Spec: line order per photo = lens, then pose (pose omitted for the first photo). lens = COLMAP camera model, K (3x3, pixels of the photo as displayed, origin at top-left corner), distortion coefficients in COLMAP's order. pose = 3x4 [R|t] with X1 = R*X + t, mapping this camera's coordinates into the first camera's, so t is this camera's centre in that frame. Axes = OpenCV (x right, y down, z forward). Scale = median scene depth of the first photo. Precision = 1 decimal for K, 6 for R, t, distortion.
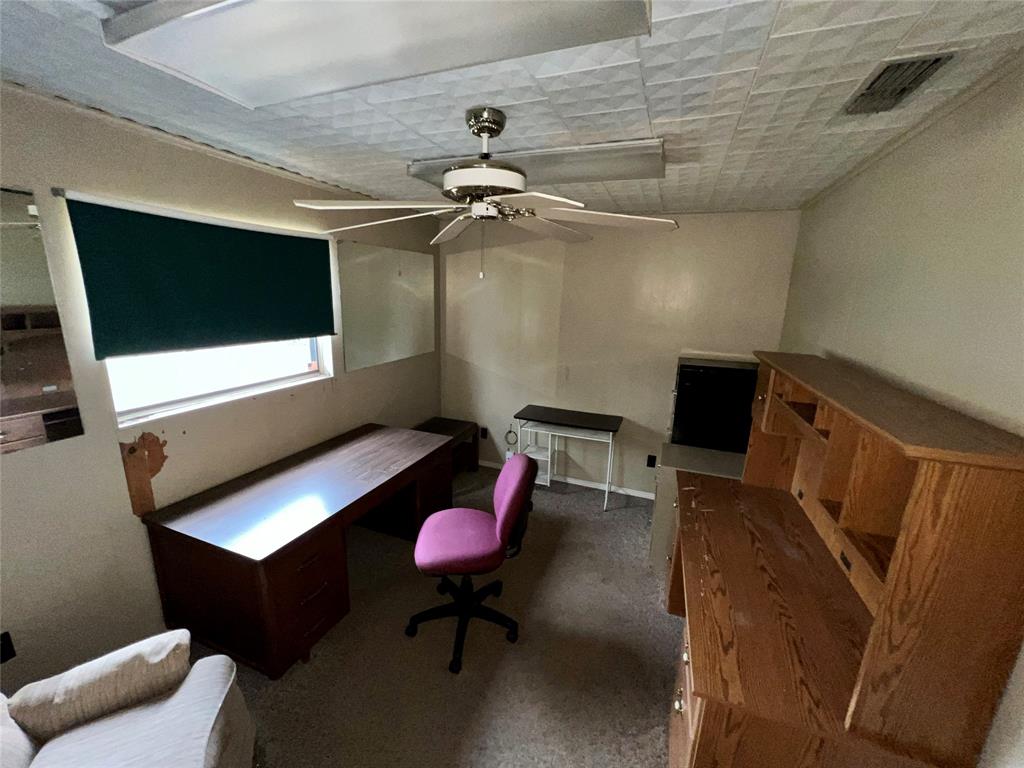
lens RADIAL K [[410.0, 0, 512.8], [0, 410.0, 389.2], [0, 0, 1]] dist [-0.002920, -0.000133]
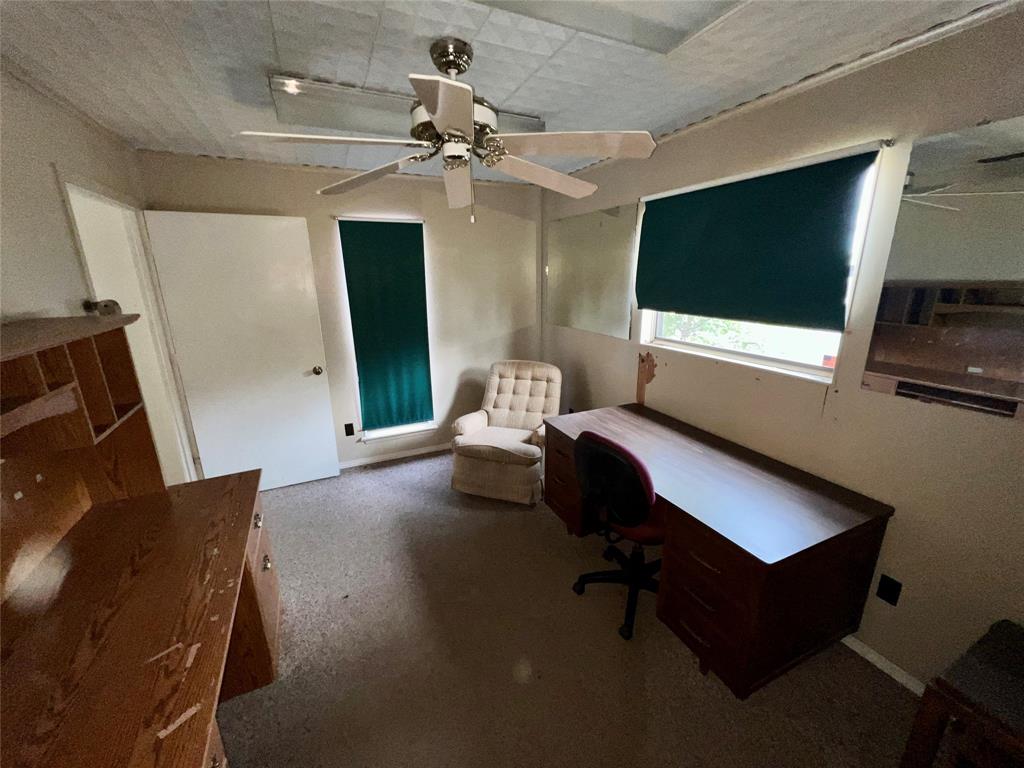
lens RADIAL K [[410.0, 0, 519.5], [0, 410.0, 381.1], [0, 0, 1]] dist [-0.002920, -0.000133]
pose [[-0.685902, 0.163579, -0.709070, 0.505728], [-0.181374, 0.905225, 0.384279, -0.286019], [0.704729, 0.392184, -0.591227, 1.556895]]
